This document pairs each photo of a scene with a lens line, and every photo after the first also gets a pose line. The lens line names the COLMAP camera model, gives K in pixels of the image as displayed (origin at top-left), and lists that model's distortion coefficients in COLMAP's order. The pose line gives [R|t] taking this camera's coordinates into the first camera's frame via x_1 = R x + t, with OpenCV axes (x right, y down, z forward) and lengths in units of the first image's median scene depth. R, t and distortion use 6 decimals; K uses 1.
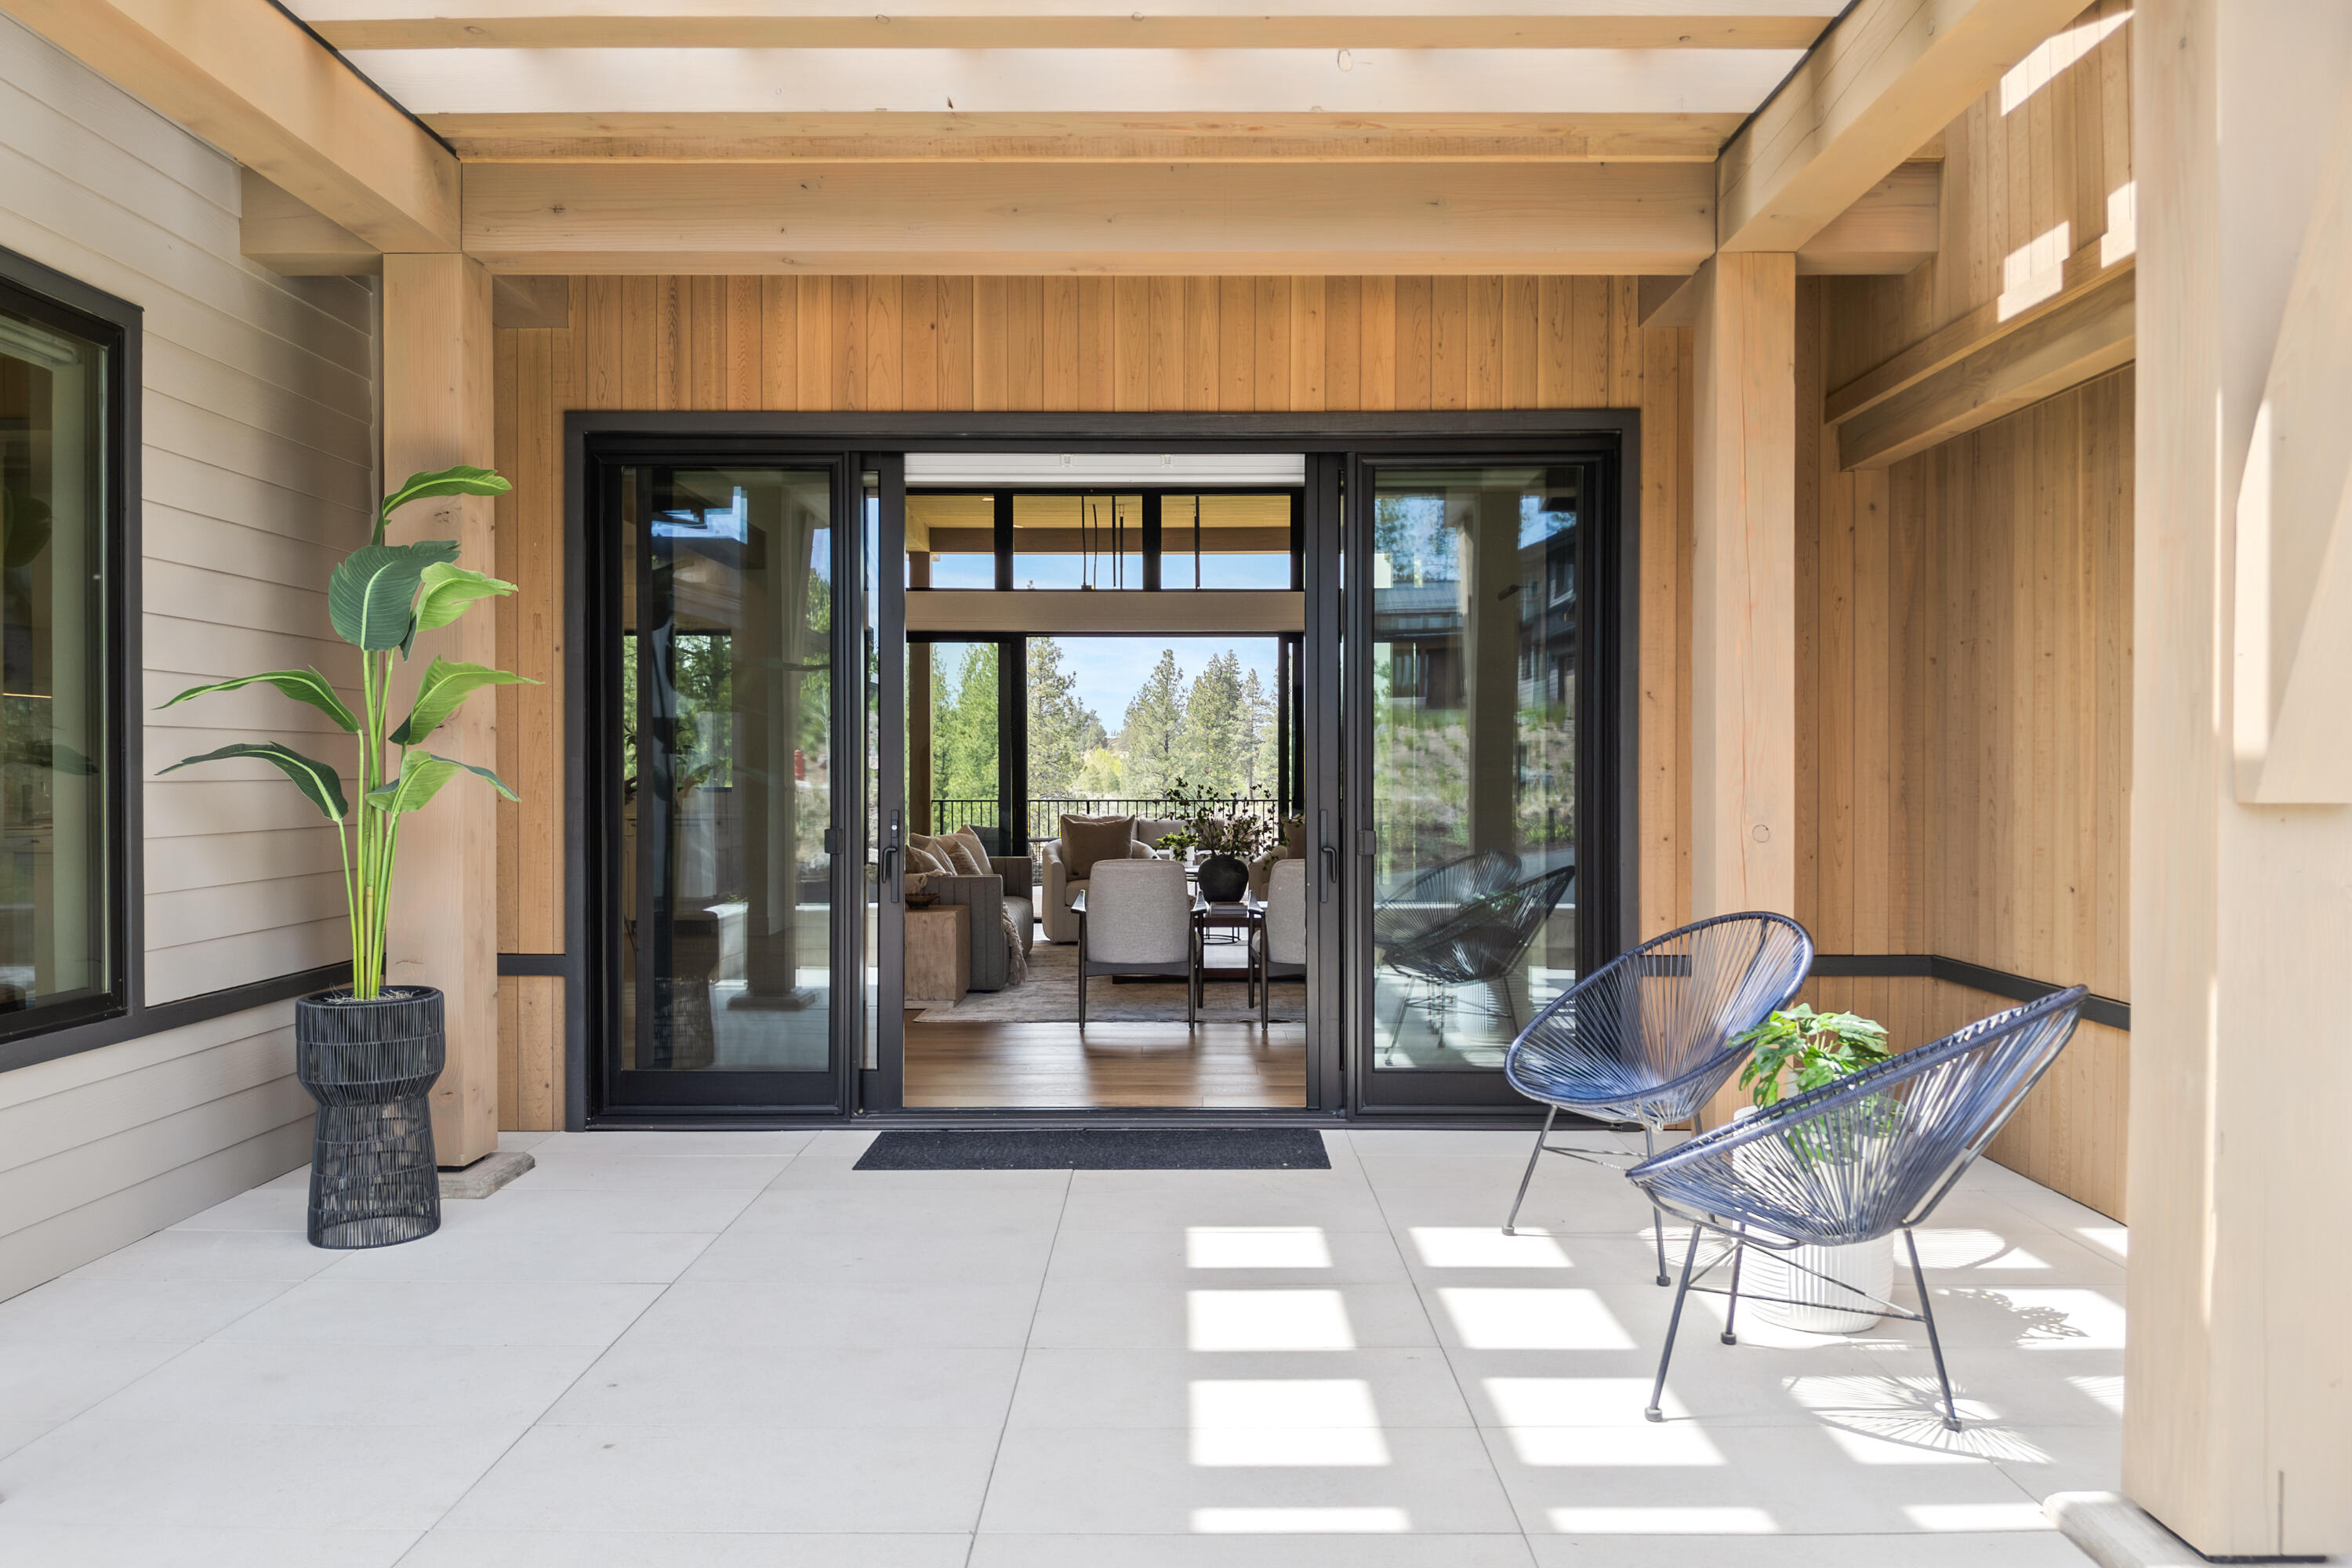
lens RADIAL K [[1655.2, 0, 1184.2], [0, 1655.2, 746.5], [0, 0, 1]] dist [0.037871, -0.003513]
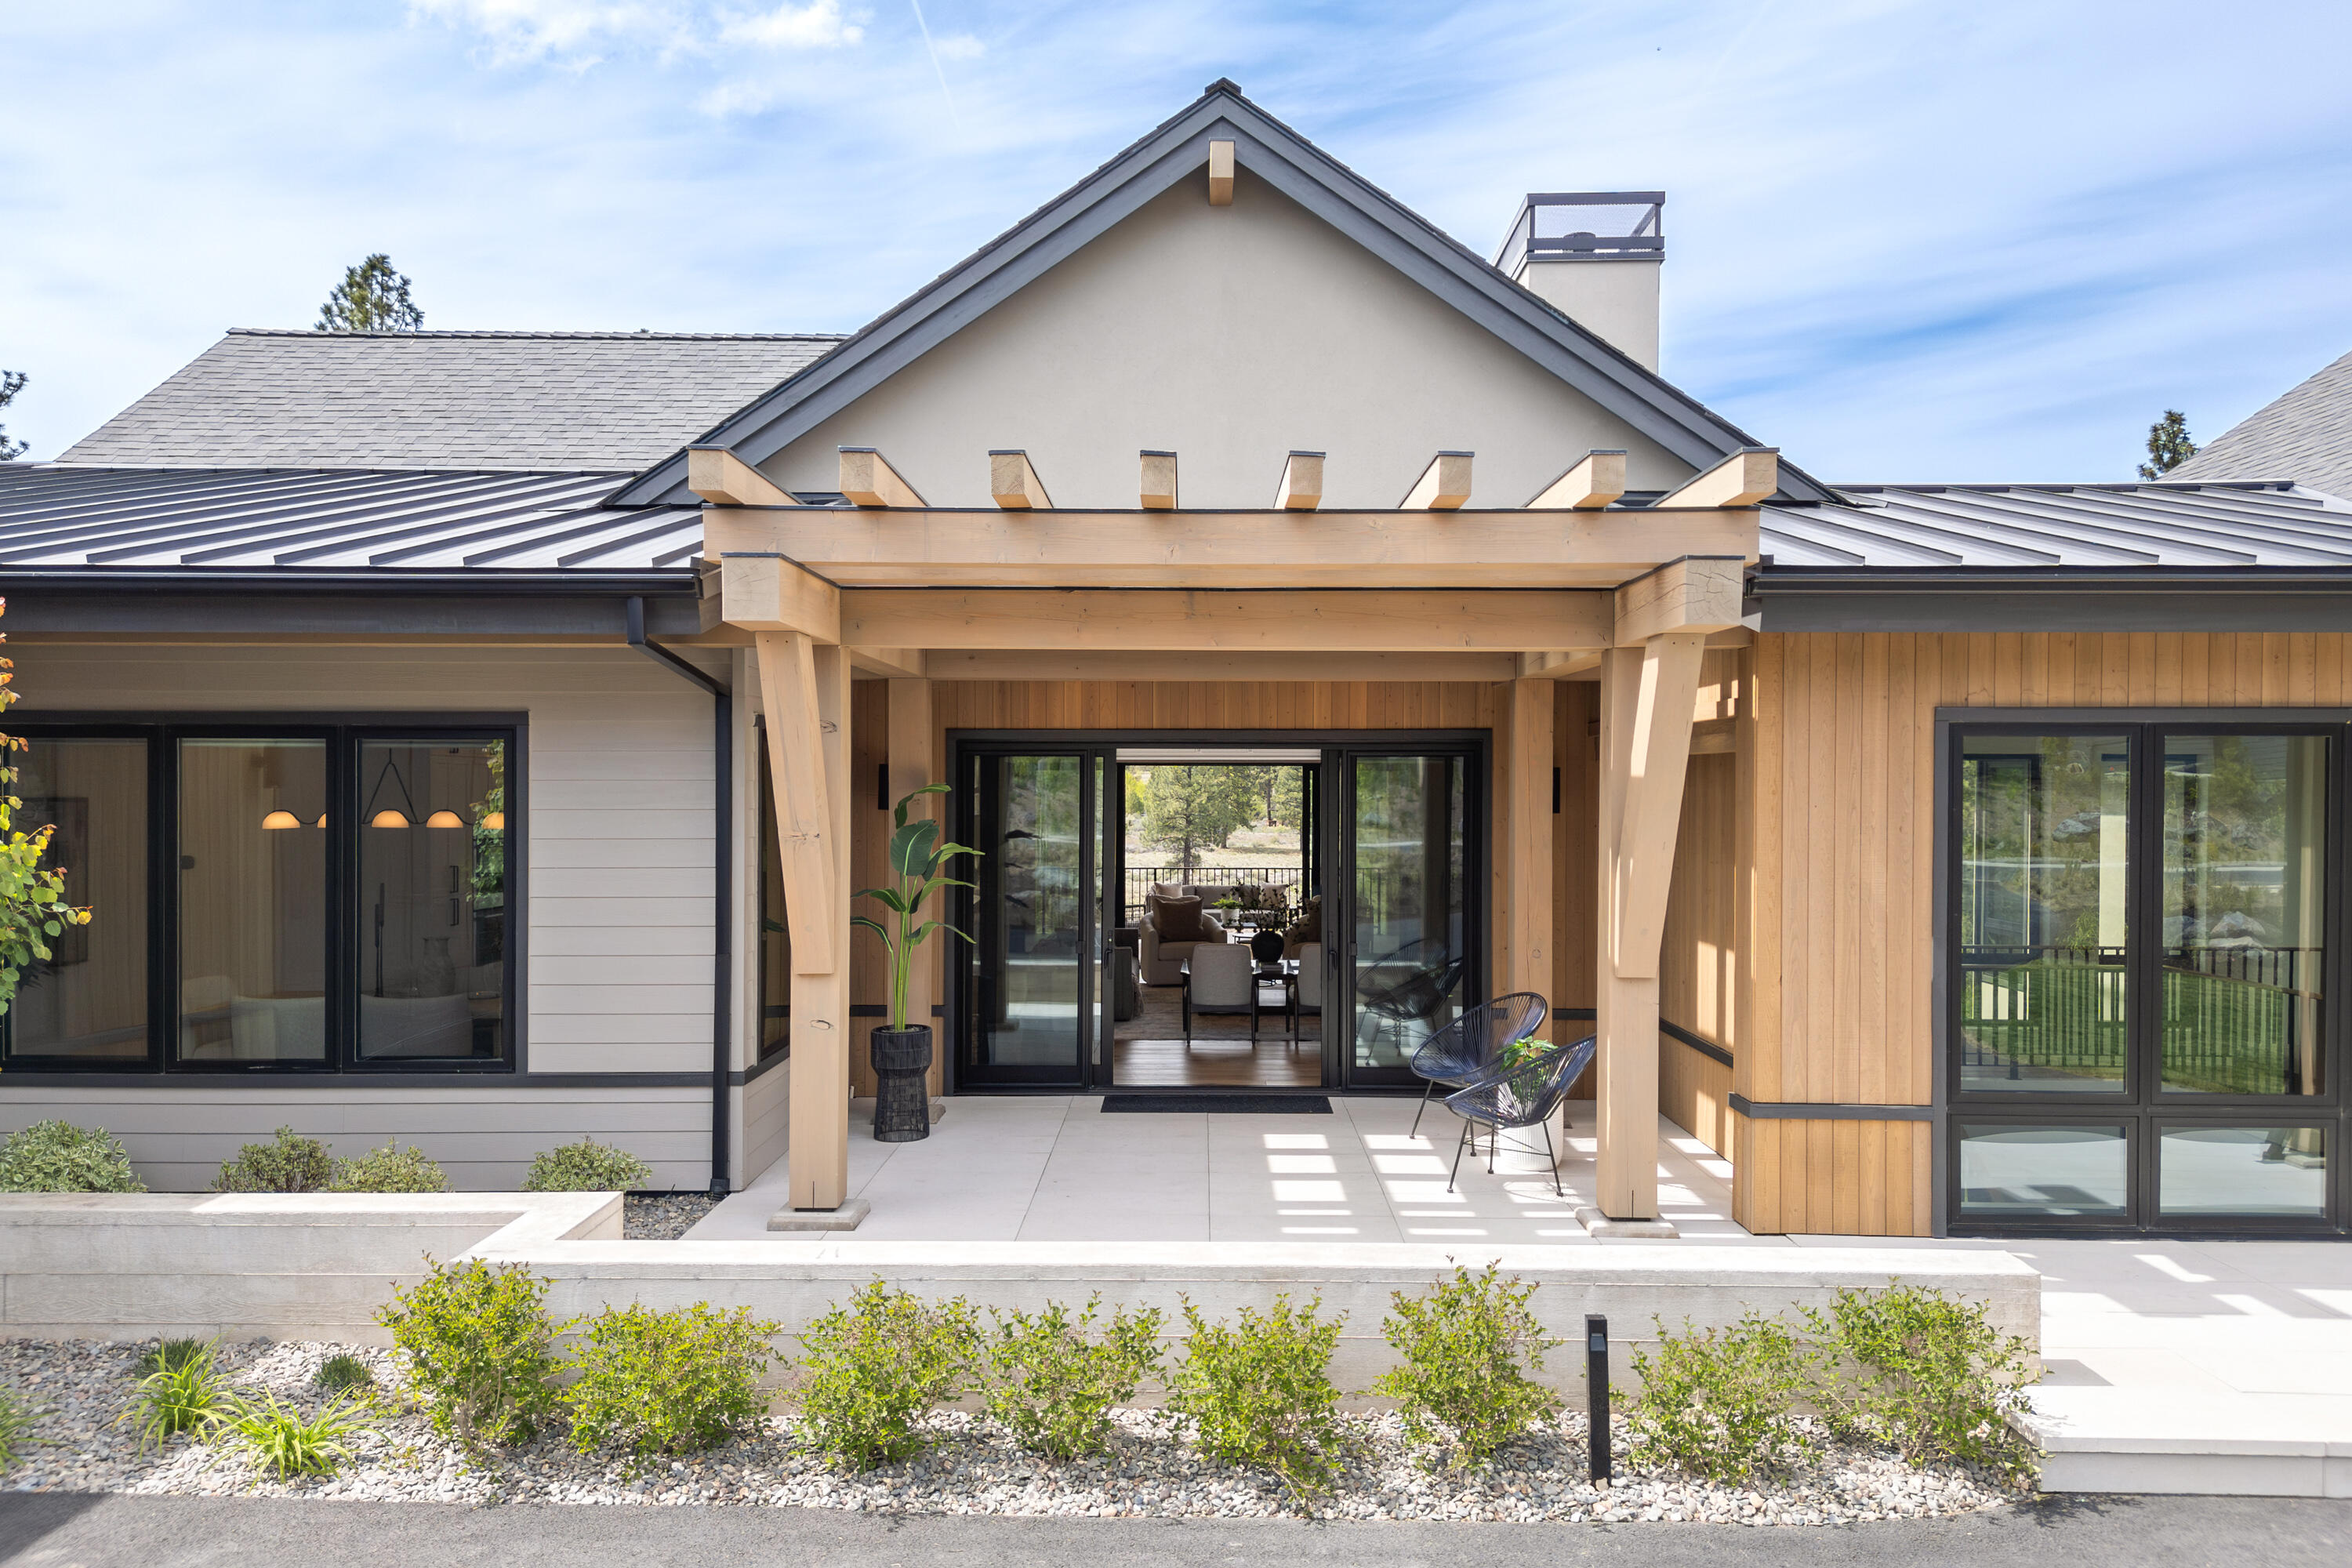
lens RADIAL K [[1626.3, 0, 1221.9], [0, 1626.3, 774.5], [0, 0, 1]] dist [0.243564, -0.000712]
pose [[0.999922, 0.005176, 0.011405, -0.062165], [-0.005232, 0.999974, 0.004921, -0.146342], [-0.011379, -0.004980, 0.999923, -0.868333]]
